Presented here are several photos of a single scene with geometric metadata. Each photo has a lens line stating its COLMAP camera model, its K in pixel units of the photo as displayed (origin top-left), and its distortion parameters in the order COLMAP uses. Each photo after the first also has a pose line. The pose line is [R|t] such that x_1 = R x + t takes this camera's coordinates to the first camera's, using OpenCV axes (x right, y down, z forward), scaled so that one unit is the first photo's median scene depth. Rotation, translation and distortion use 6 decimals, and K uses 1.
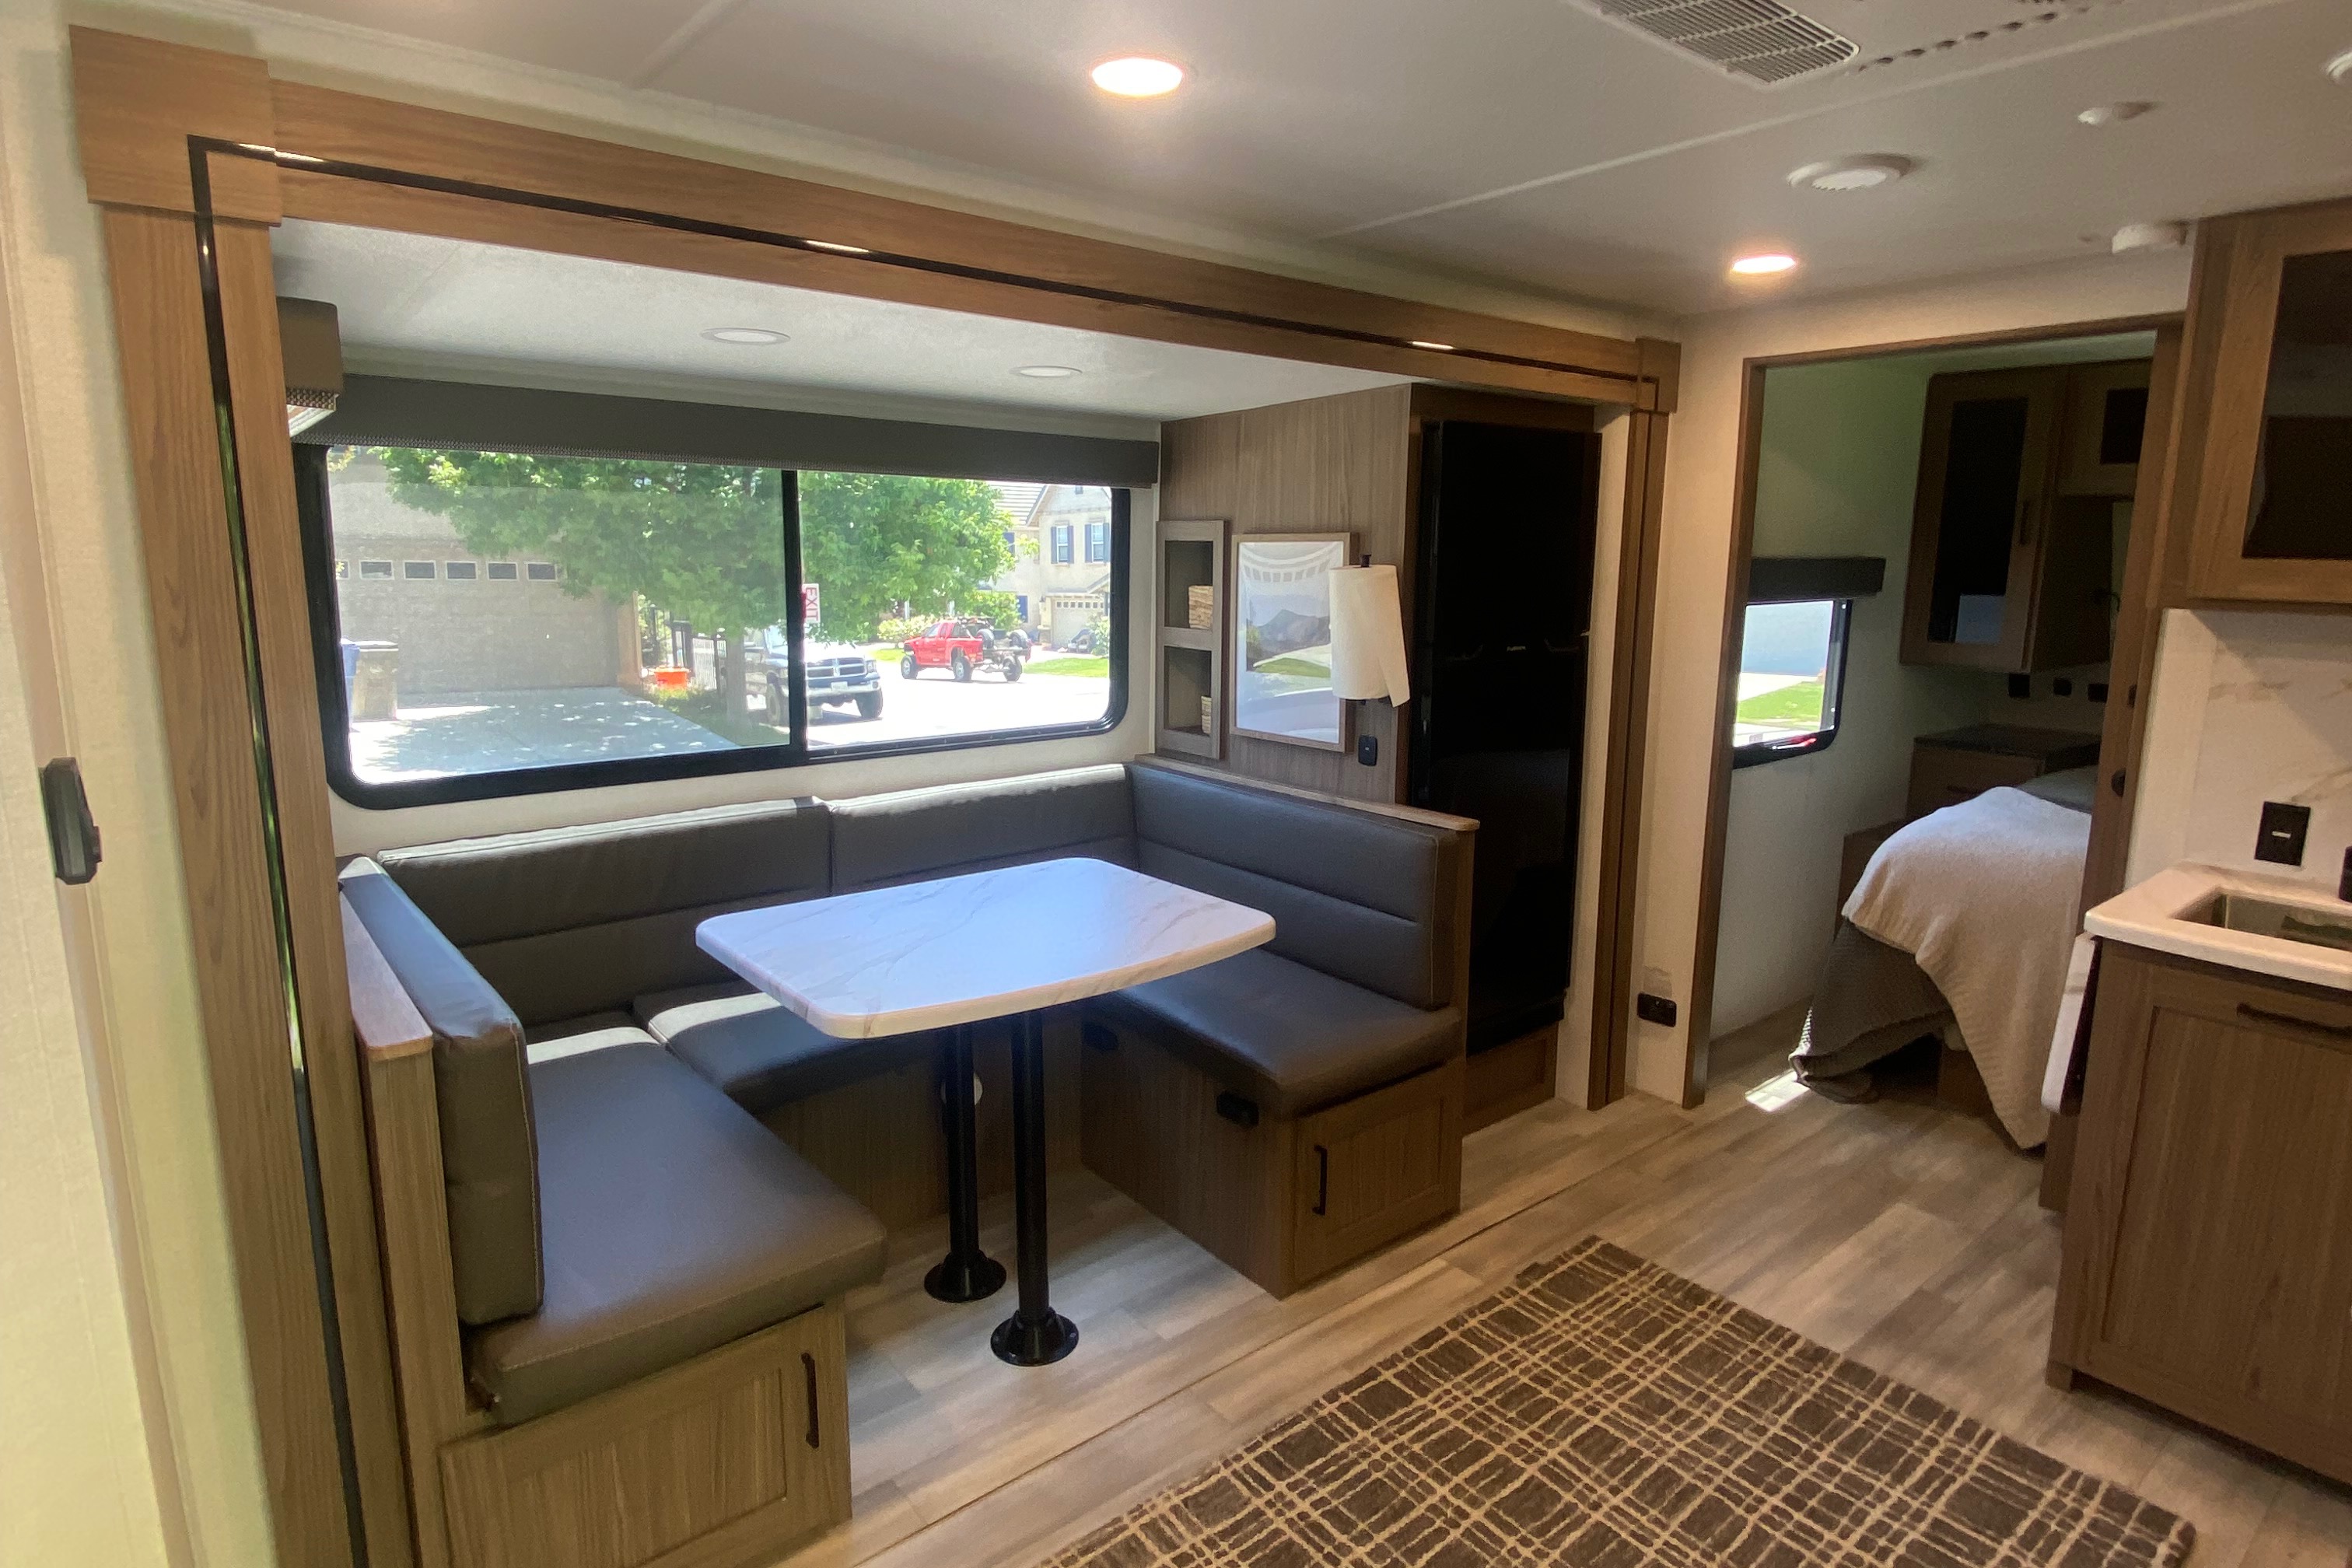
lens RADIAL K [[1284.6, 0, 1180.9], [0, 1284.6, 776.4], [0, 0, 1]] dist [-0.002164, -0.002744]
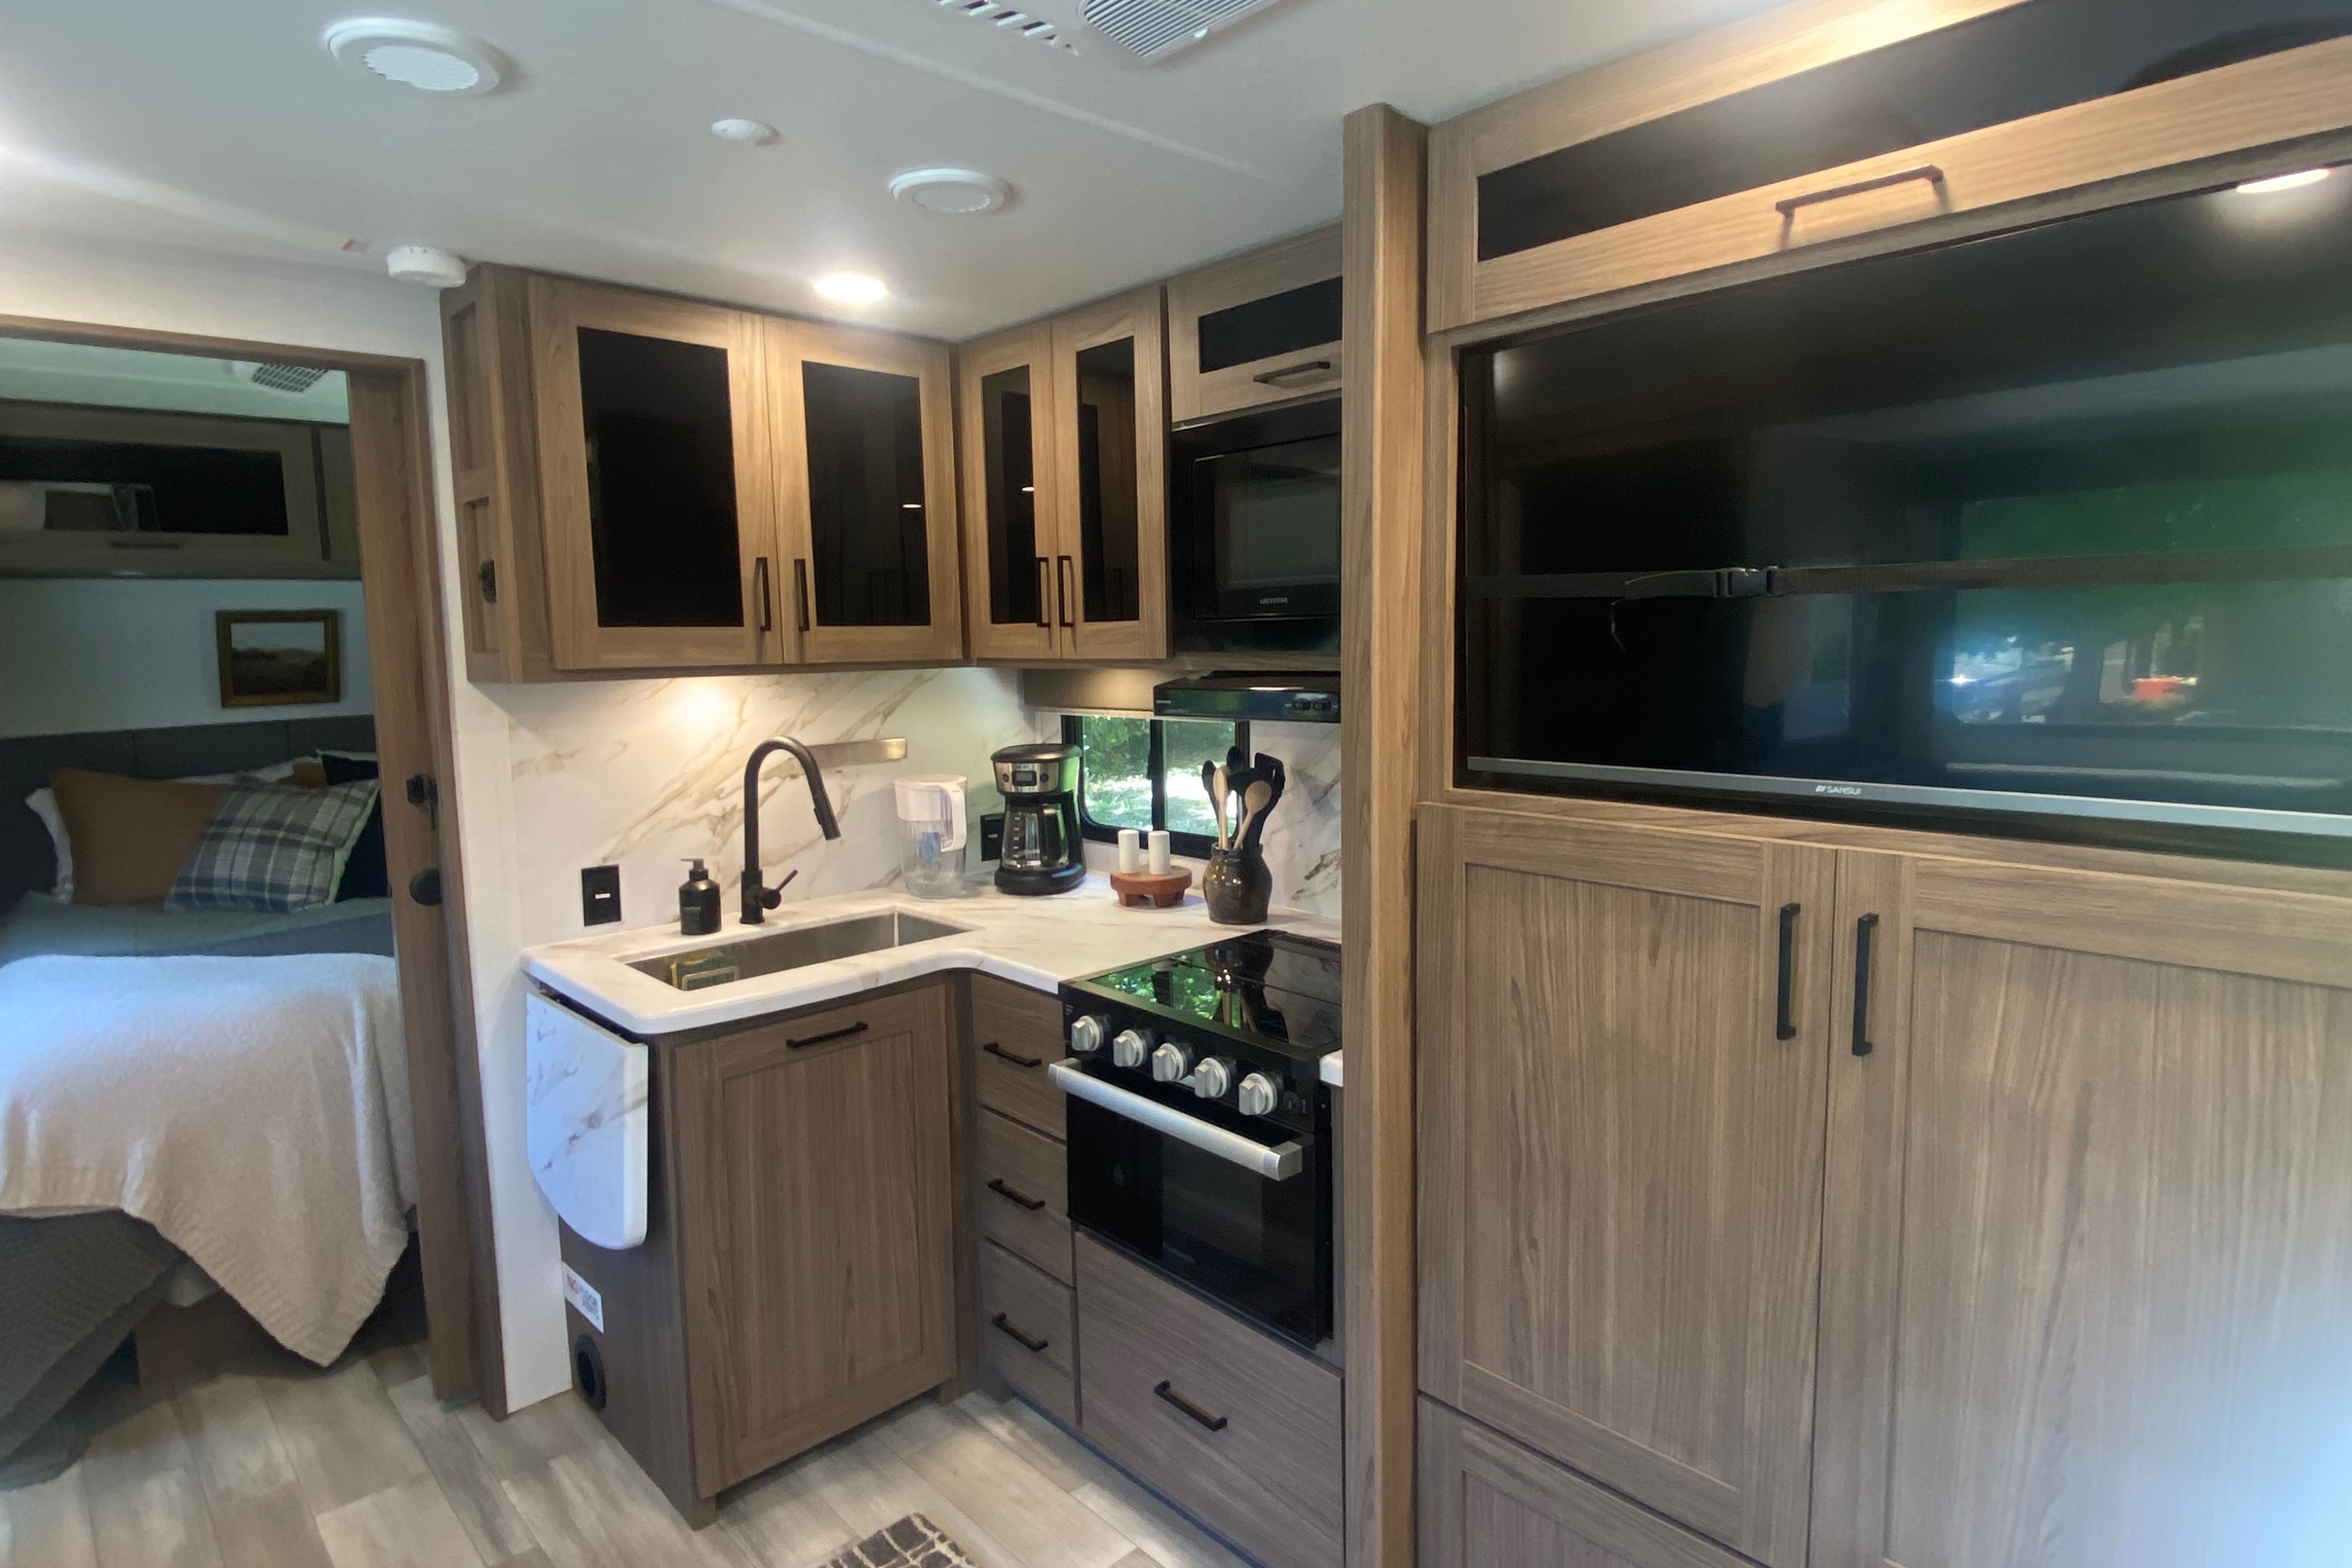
lens RADIAL K [[1284.6, 0, 1177.0], [0, 1284.6, 769.7], [0, 0, 1]] dist [-0.002164, -0.002744]
pose [[-0.055740, -0.114933, 0.991808, -0.153168], [0.203164, 0.971265, 0.123970, -0.077358], [-0.977557, 0.208410, -0.030788, 0.499915]]
